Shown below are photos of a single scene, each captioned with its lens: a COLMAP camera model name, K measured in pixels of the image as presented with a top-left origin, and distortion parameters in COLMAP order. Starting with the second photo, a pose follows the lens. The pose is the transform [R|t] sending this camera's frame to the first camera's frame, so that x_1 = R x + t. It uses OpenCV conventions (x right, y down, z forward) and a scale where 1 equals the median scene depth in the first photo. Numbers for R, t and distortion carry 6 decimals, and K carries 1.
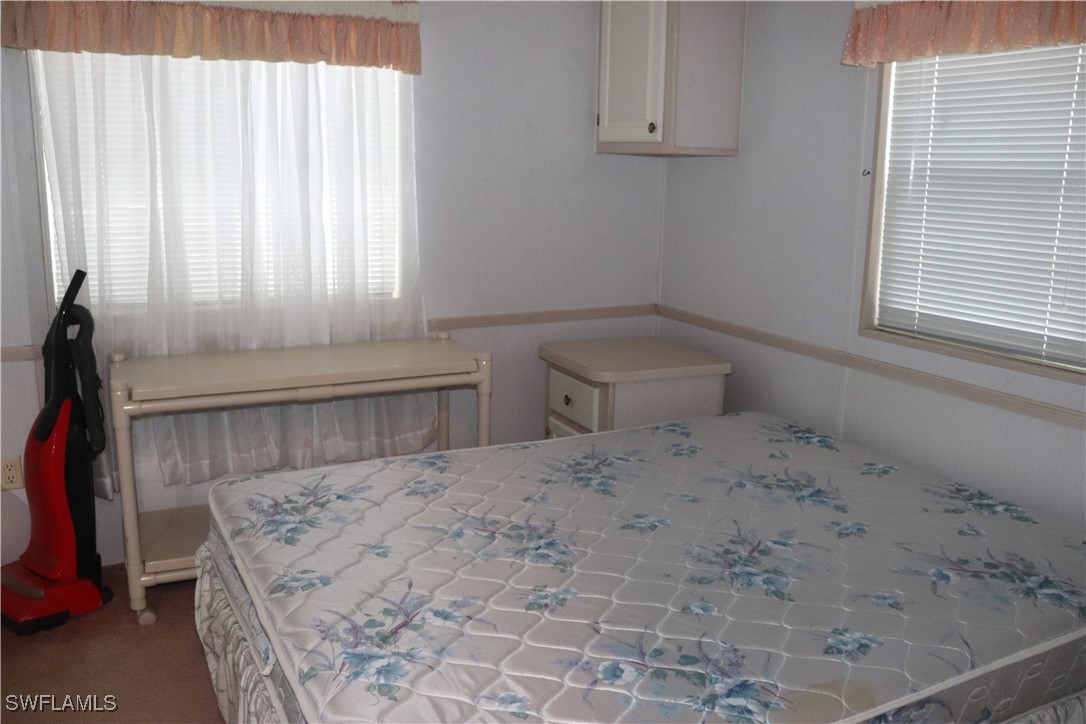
lens RADIAL K [[931.3, 0, 539.6], [0, 931.3, 360.5], [0, 0, 1]] dist [-0.166536, 0.167176]
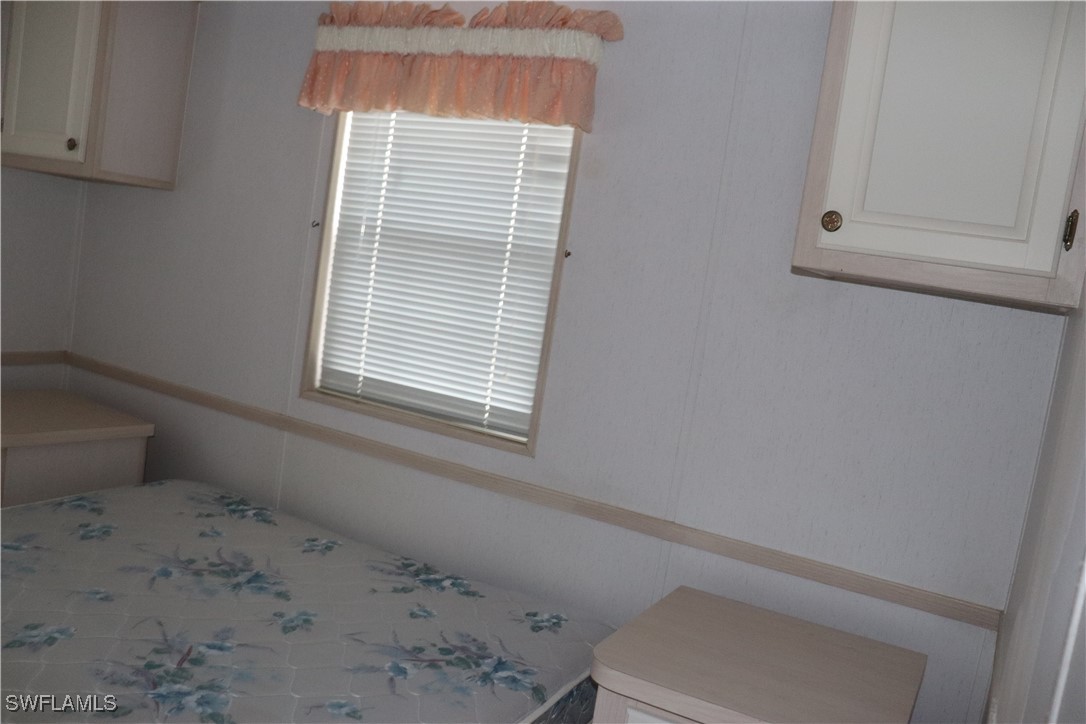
lens RADIAL K [[931.3, 0, 539.6], [0, 931.3, 360.5], [0, 0, 1]] dist [-0.166536, 0.167176]
pose [[0.819686, 0.043258, 0.571177, 0.017446], [-0.012429, 0.998253, -0.057766, -0.017638], [-0.572678, 0.040251, 0.818792, 0.119129]]
